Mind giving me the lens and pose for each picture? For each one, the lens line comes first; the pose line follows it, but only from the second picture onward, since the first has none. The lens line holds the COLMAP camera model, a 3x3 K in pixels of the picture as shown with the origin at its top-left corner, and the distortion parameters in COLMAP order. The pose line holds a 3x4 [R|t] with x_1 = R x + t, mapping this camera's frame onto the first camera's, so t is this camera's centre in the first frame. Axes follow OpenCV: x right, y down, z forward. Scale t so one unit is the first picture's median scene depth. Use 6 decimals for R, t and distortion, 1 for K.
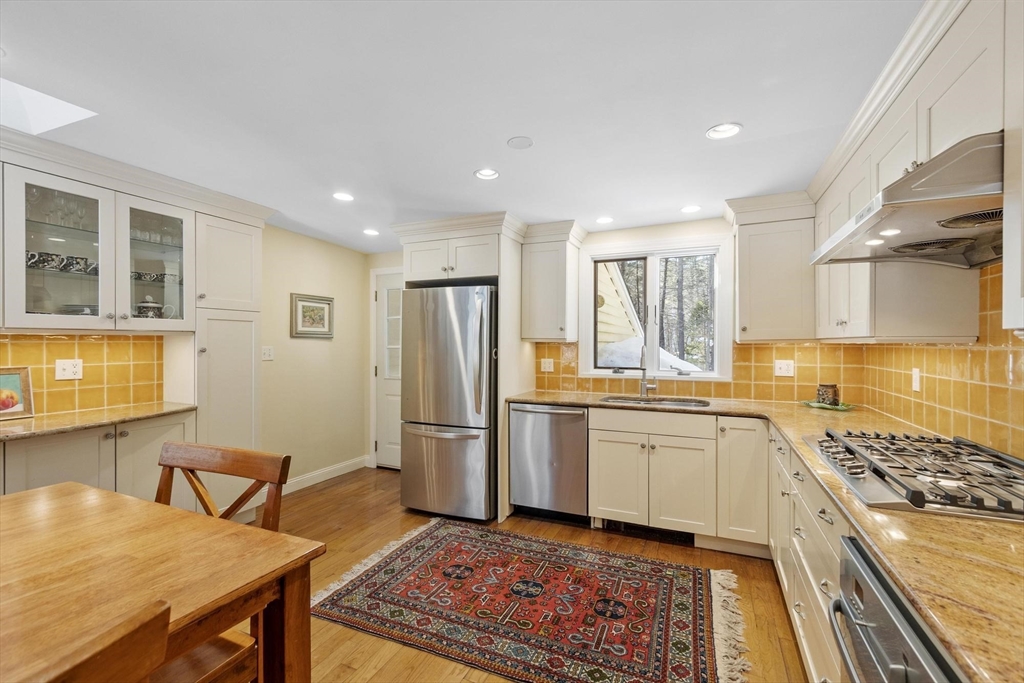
lens RADIAL K [[438.3, 0, 509.6], [0, 438.3, 342.9], [0, 0, 1]] dist [0.000059, 0.000010]
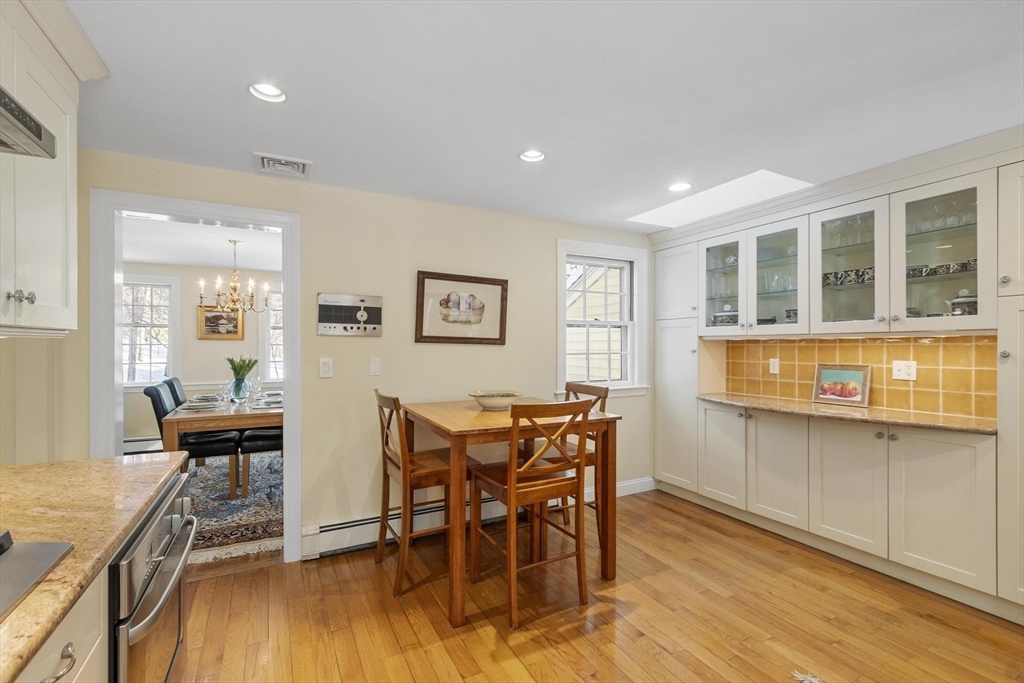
lens RADIAL K [[433.7, 0, 511.8], [0, 433.7, 346.4], [0, 0, 1]] dist [0.000220, -0.000006]
pose [[-0.600375, -0.000461, -0.799719, 0.160507], [-0.000411, 1.000000, -0.000268, 0.001440], [0.799719, 0.000168, -0.600375, 0.349014]]
